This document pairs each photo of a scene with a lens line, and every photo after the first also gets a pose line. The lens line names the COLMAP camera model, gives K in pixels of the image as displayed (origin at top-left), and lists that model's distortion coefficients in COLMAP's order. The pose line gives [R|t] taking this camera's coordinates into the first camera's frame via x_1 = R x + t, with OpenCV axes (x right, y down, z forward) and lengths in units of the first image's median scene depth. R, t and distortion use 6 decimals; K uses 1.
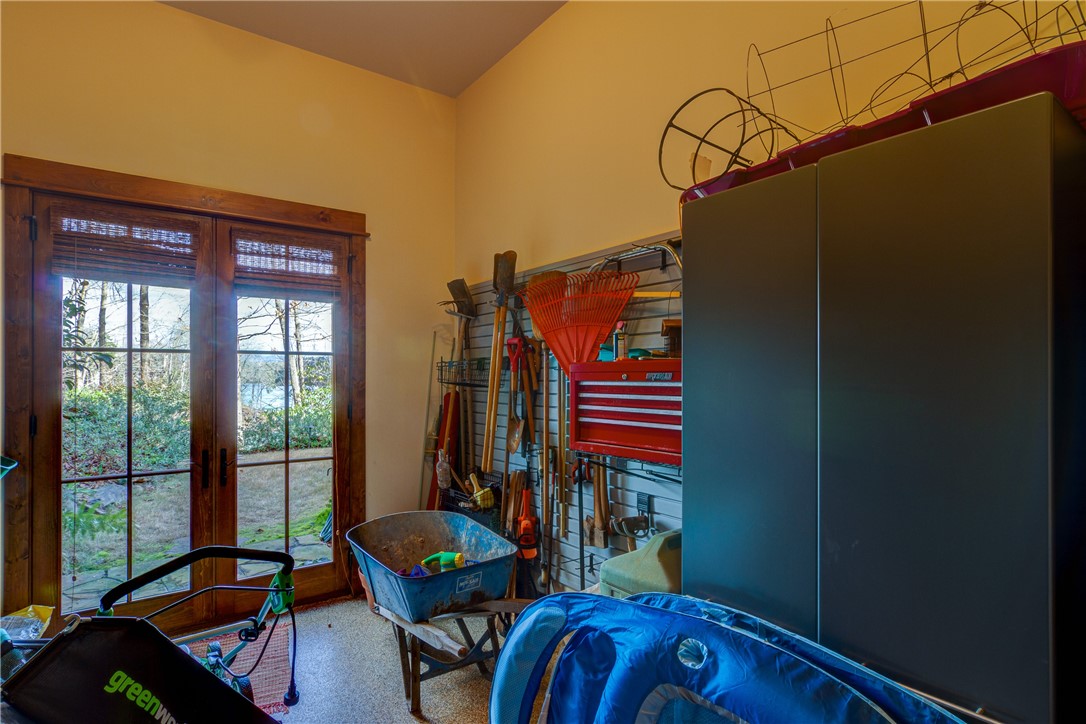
lens RADIAL K [[553.6, 0, 542.9], [0, 553.6, 369.6], [0, 0, 1]] dist [0.002700, 0.000011]
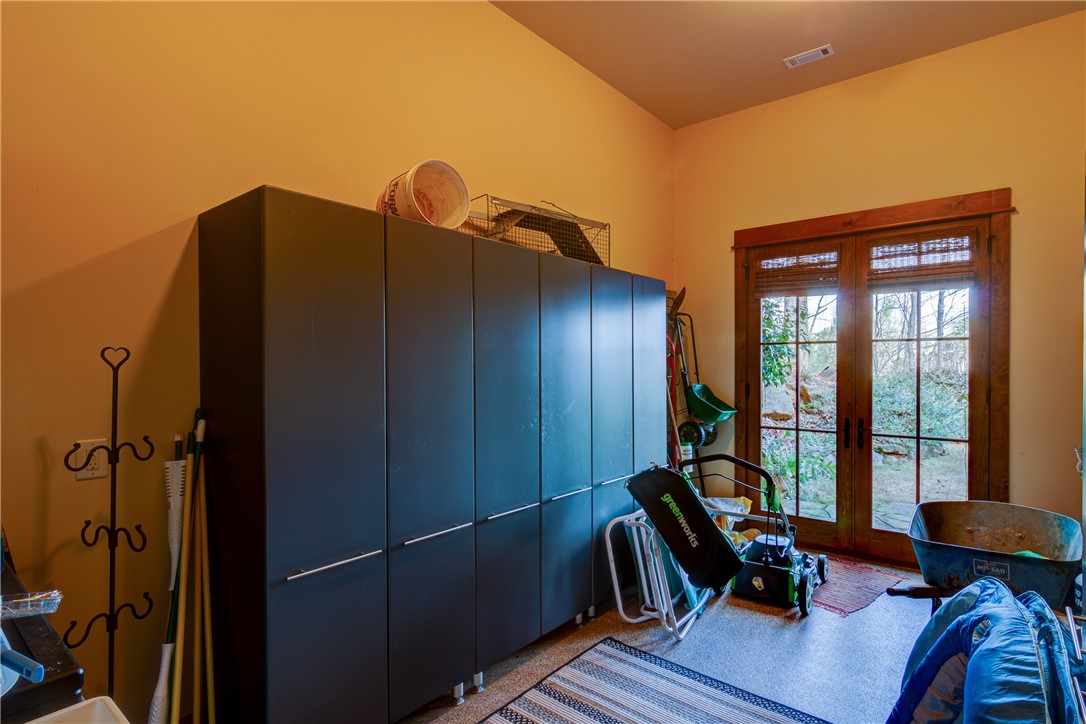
lens RADIAL K [[553.6, 0, 541.2], [0, 553.6, 363.2], [0, 0, 1]] dist [0.002700, 0.000011]
pose [[0.248496, 0.000572, -0.968633, 0.431805], [0.008396, 0.999961, 0.002745, 0.007842], [0.968596, -0.008815, 0.248482, -0.005927]]
